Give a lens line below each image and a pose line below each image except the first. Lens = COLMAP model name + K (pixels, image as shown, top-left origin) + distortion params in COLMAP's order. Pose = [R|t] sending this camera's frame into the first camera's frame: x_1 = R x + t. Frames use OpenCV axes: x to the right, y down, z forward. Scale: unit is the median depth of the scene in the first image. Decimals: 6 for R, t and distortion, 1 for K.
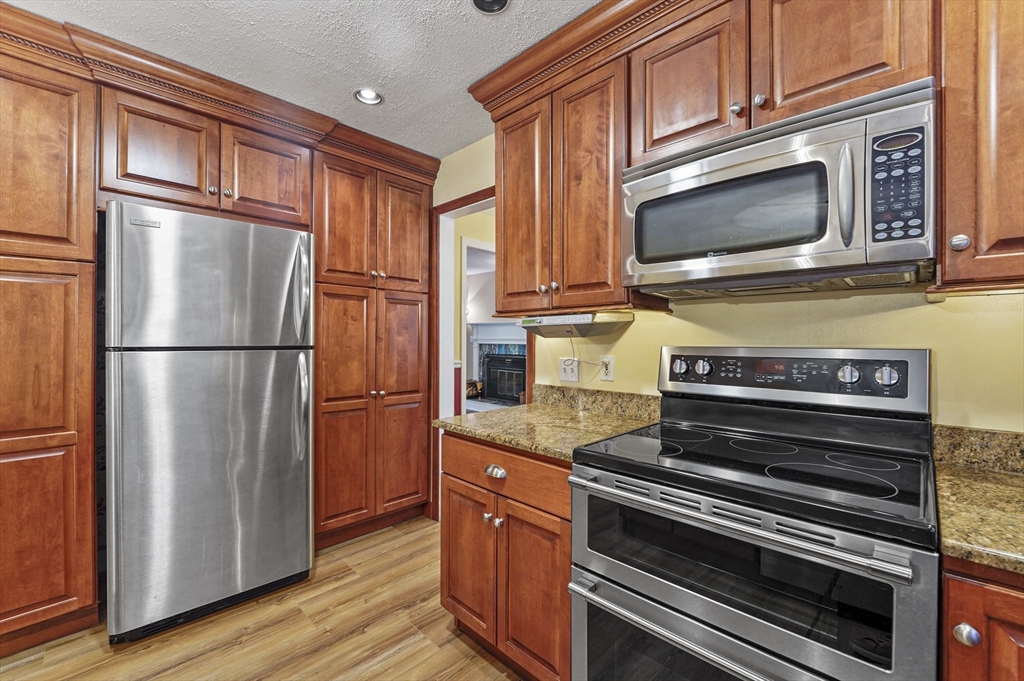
lens RADIAL K [[424.9, 0, 512.5], [0, 424.9, 339.9], [0, 0, 1]] dist [-0.009841, -0.001631]
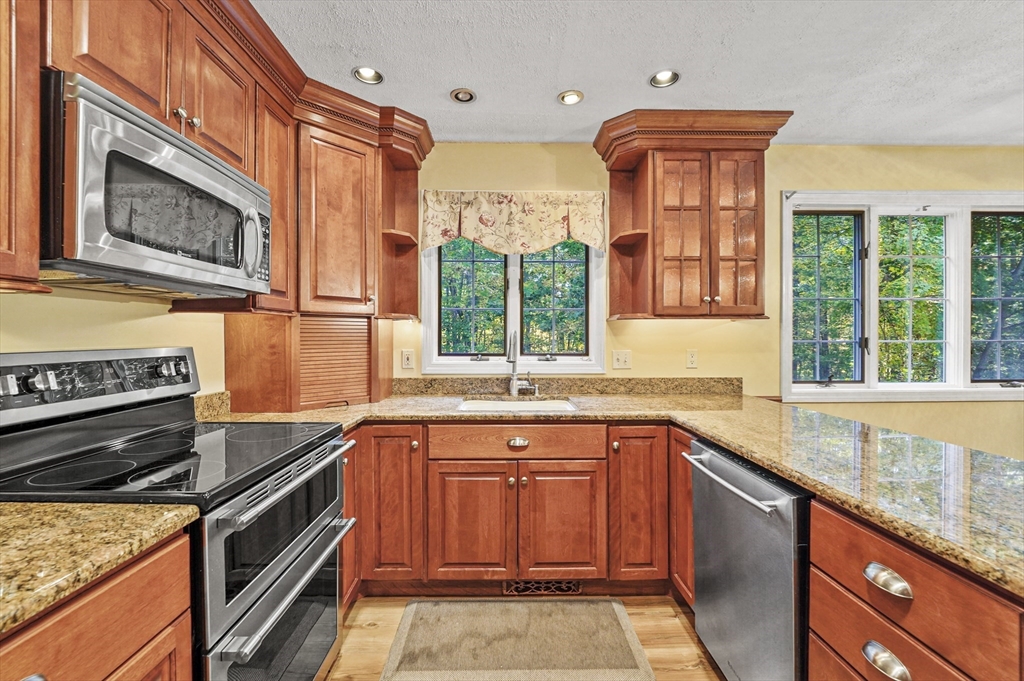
lens RADIAL K [[424.9, 0, 511.6], [0, 424.9, 340.8], [0, 0, 1]] dist [-0.009841, -0.001631]
pose [[-0.714146, -0.009399, 0.699934, -0.771950], [-0.001739, 0.999931, 0.011654, -0.016896], [-0.699995, 0.007105, -0.714112, 1.218565]]
